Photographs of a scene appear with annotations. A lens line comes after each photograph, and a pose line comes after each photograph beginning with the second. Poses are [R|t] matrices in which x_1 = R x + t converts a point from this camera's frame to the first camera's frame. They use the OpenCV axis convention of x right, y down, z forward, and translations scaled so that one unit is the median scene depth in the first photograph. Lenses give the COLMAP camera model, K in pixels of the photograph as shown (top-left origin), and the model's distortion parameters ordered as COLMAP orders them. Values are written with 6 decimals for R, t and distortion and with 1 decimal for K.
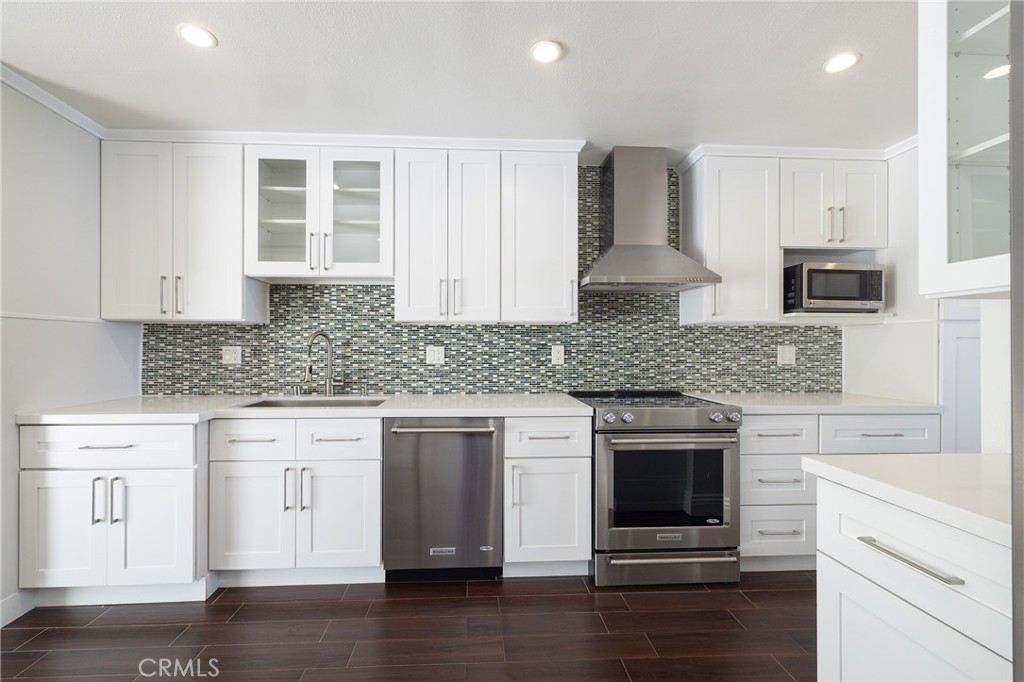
lens RADIAL K [[434.4, 0, 501.4], [0, 434.4, 343.8], [0, 0, 1]] dist [-0.001583, 0.000312]
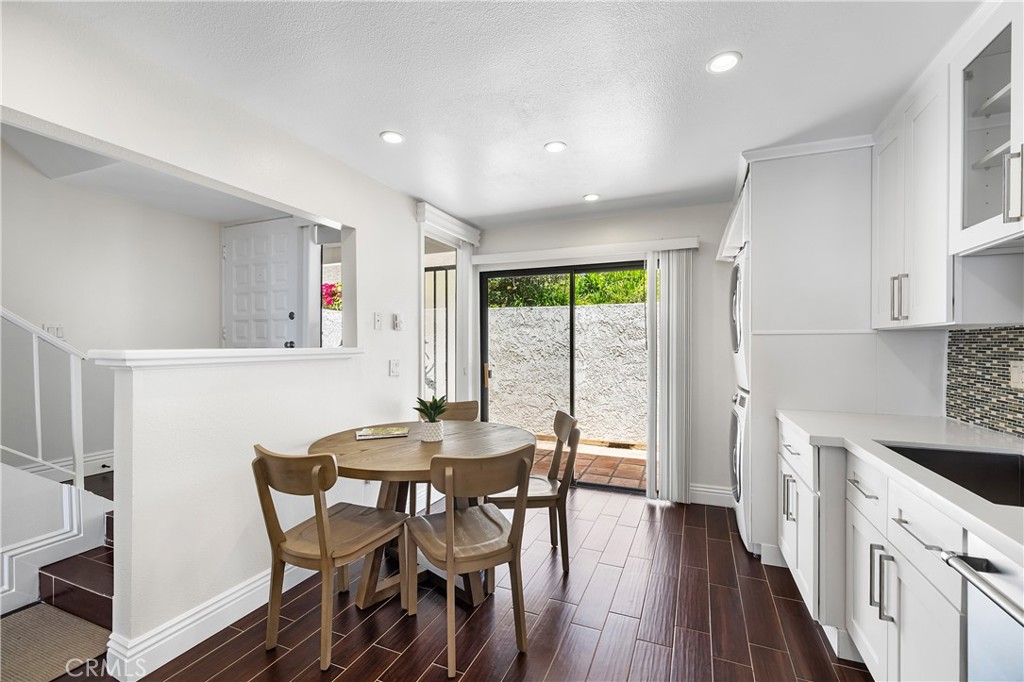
lens RADIAL K [[434.4, 0, 510.0], [0, 434.4, 346.1], [0, 0, 1]] dist [-0.001583, 0.000312]
pose [[-0.455508, -0.000067, -0.890232, 0.284789], [0.002795, 0.999995, -0.001506, -0.017419], [0.890227, -0.003174, -0.455506, 0.618926]]
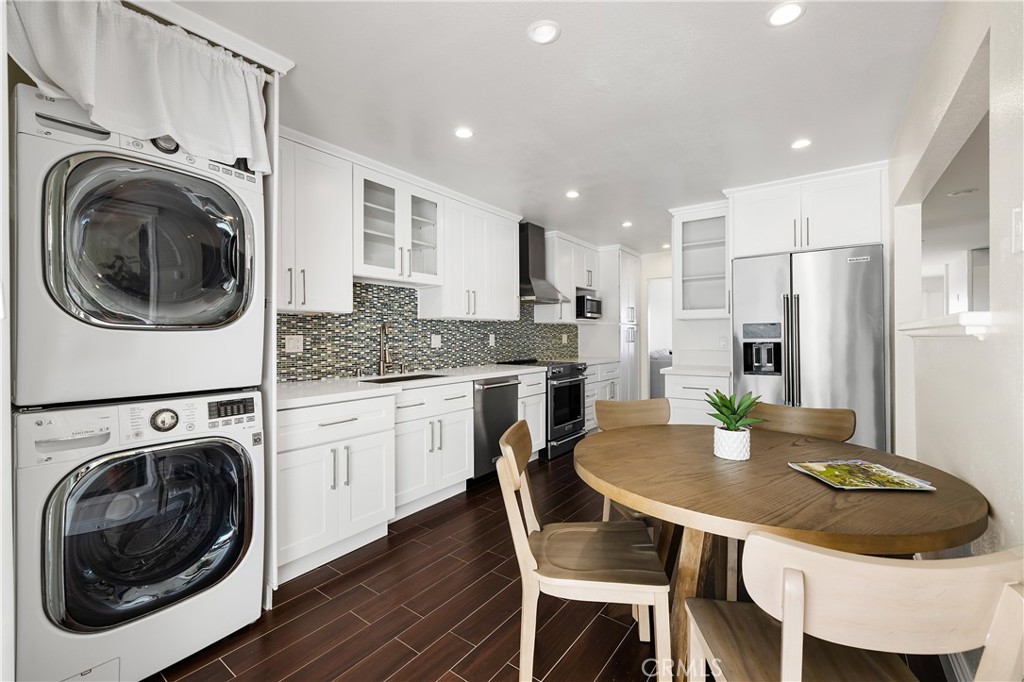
lens RADIAL K [[434.4, 0, 510.9], [0, 434.4, 335.9], [0, 0, 1]] dist [-0.001583, 0.000312]
pose [[0.634089, -0.004491, 0.773247, -1.090769], [-0.001637, 0.999973, 0.007150, -0.001252], [-0.773258, -0.005799, 0.634065, -0.068528]]
